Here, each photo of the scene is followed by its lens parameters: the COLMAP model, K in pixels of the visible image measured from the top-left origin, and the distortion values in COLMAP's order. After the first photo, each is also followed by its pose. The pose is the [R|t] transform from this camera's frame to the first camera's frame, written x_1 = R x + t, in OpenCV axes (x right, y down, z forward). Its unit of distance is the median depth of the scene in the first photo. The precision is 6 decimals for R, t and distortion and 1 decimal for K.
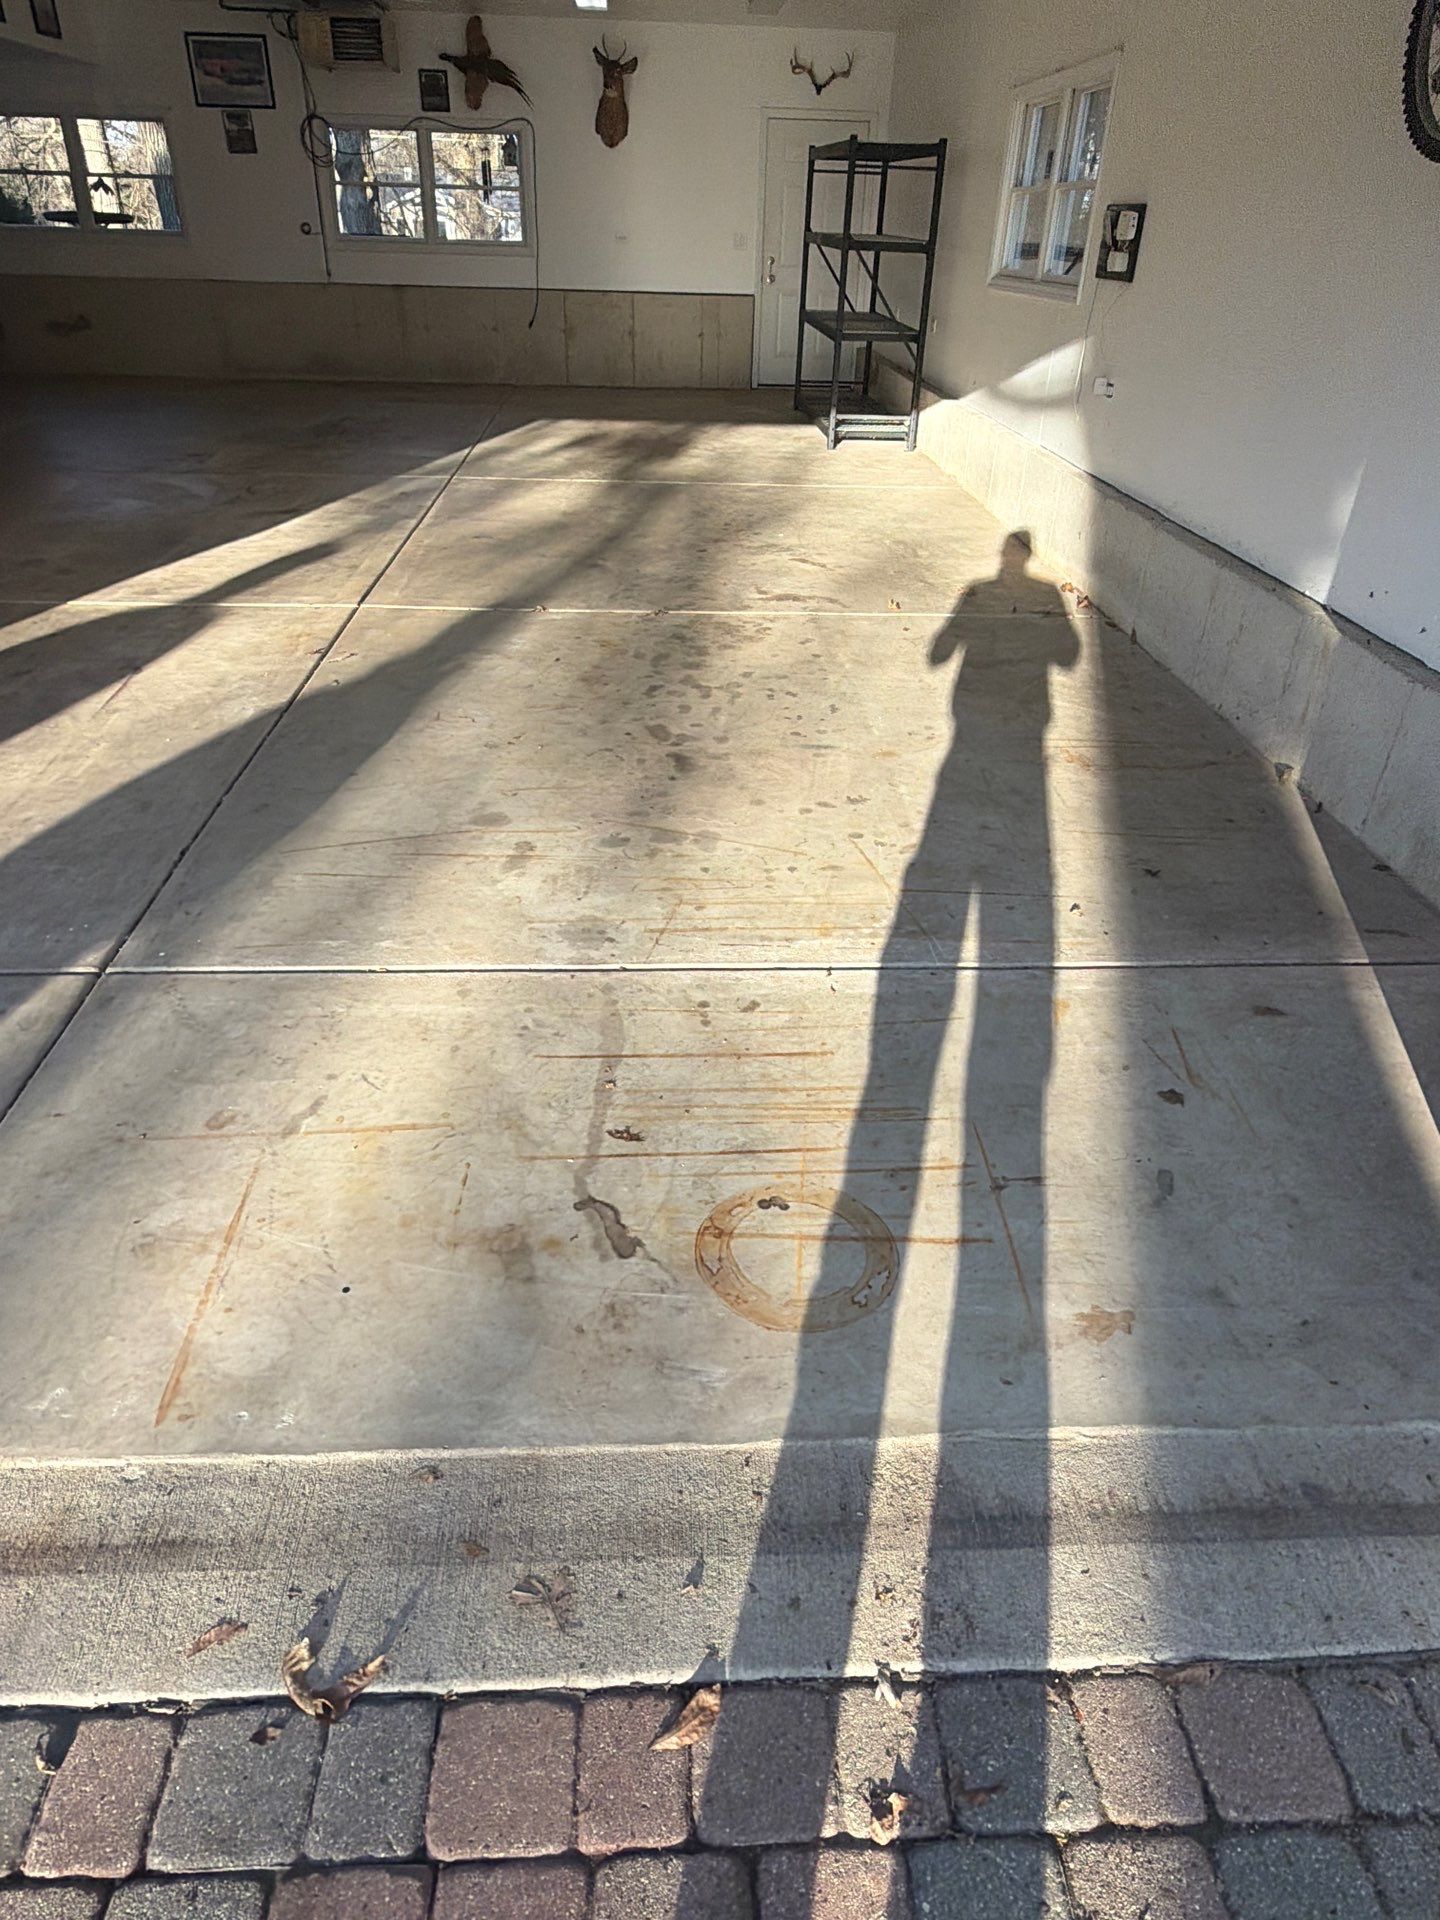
lens RADIAL K [[1200.6, 0, 718.8], [0, 1200.6, 971.7], [0, 0, 1]] dist [-0.003757, 0.002690]
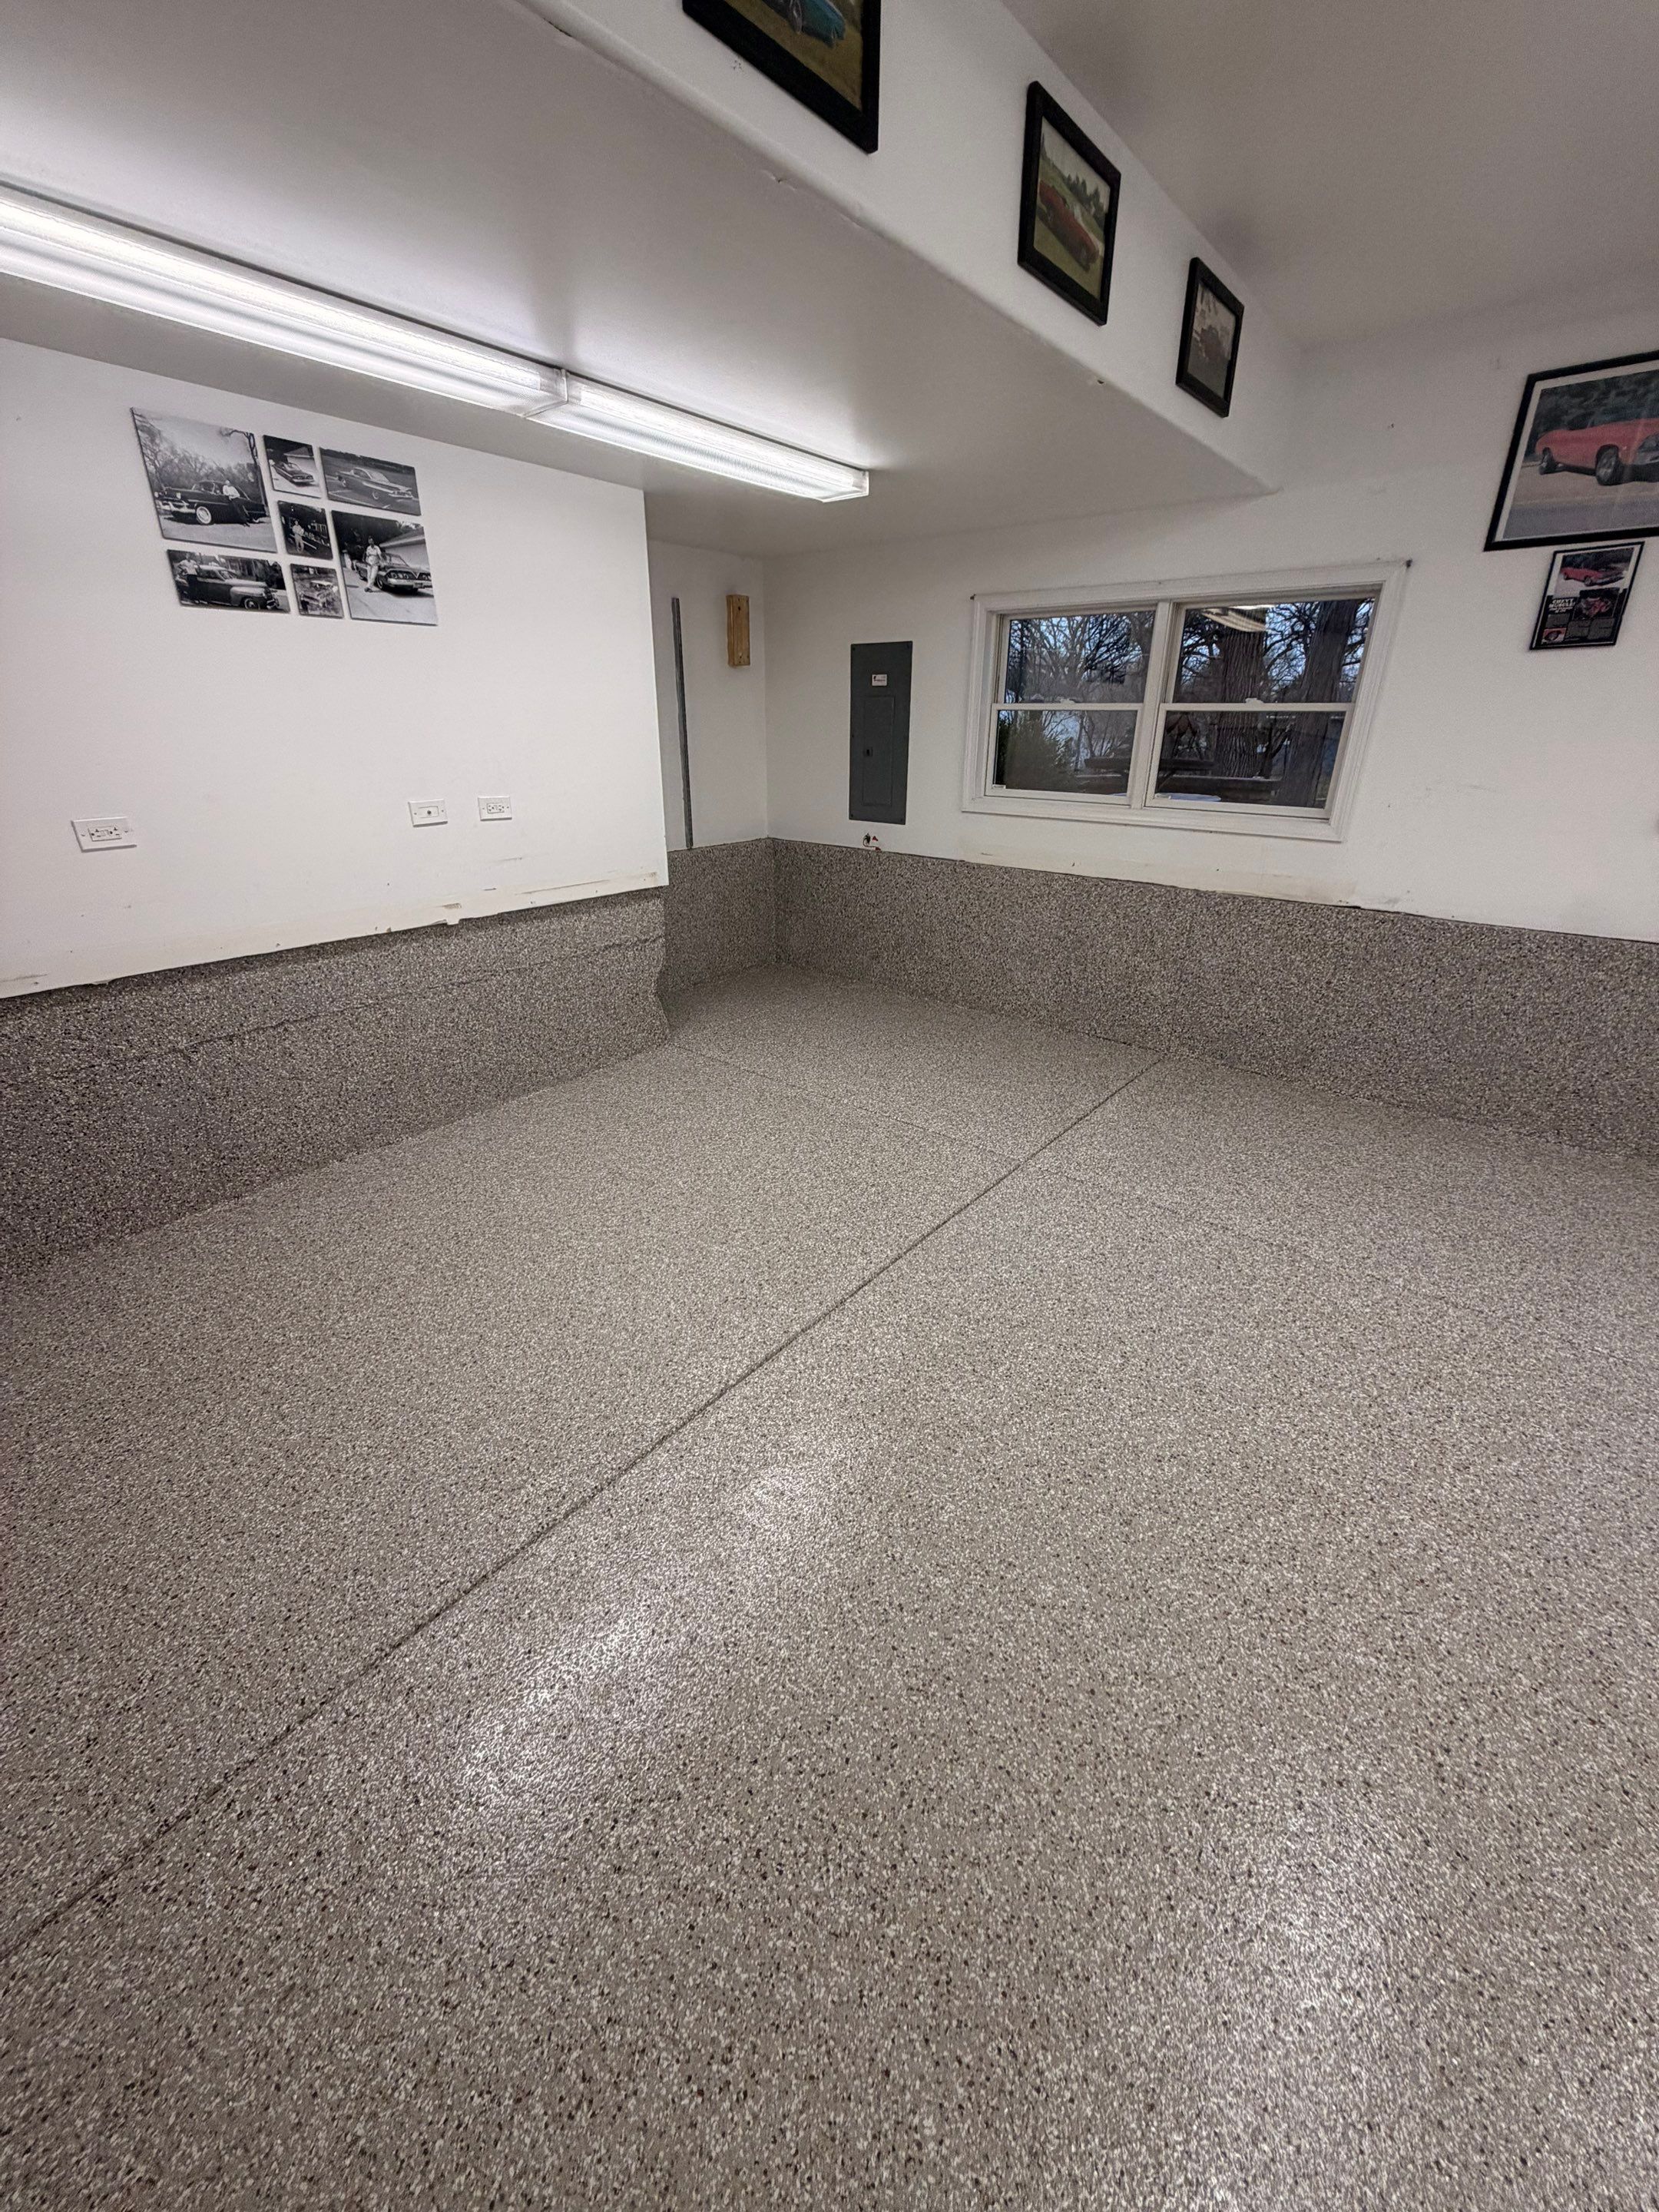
lens RADIAL K [[879.4, 0, 835.7], [0, 879.4, 1100.7], [0, 0, 1]] dist [-0.000302, 0.000298]
pose [[0.742632, 0.248657, -0.621826, -0.367322], [-0.342492, 0.938921, -0.033572, -0.456548], [0.575498, 0.237903, 0.782435, 0.679711]]
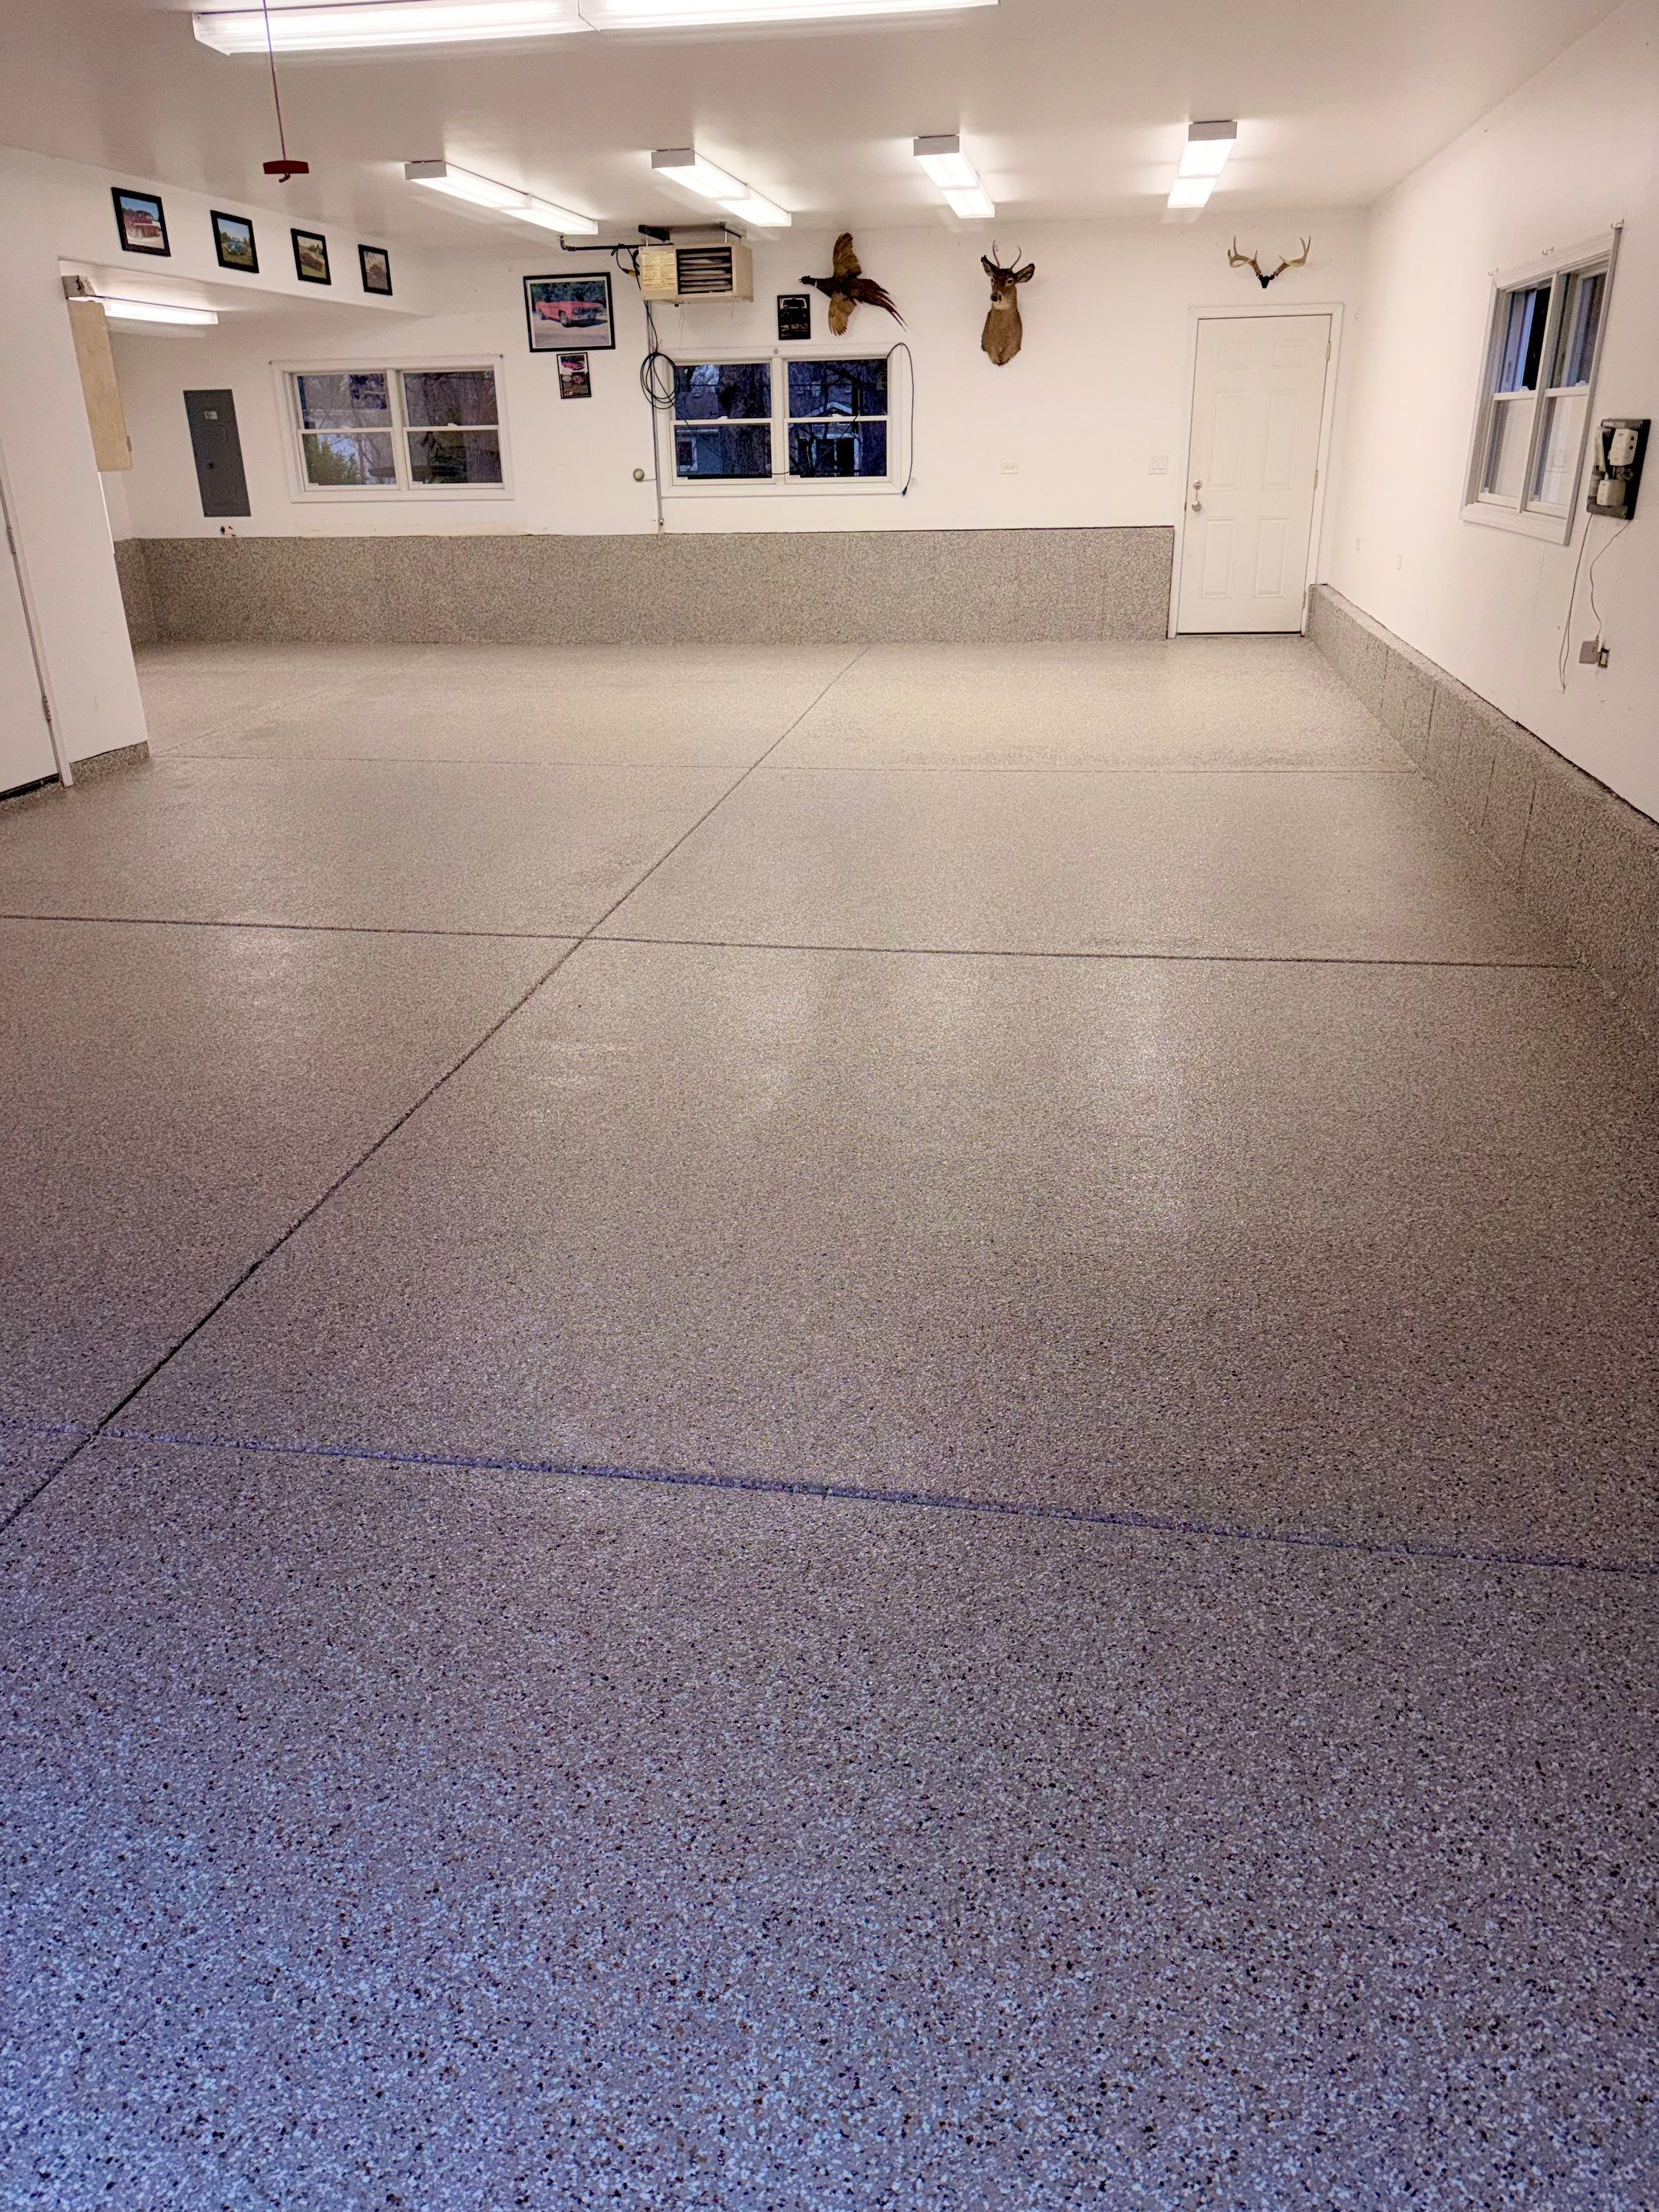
lens RADIAL K [[1548.4, 0, 811.8], [0, 1548.4, 1107.3], [0, 0, 1]] dist [0.052094, -0.064380]
pose [[0.974453, 0.042655, -0.220504, 0.043845], [-0.074906, 0.987309, -0.140039, -0.028269], [0.211732, 0.152978, 0.965281, 0.019495]]
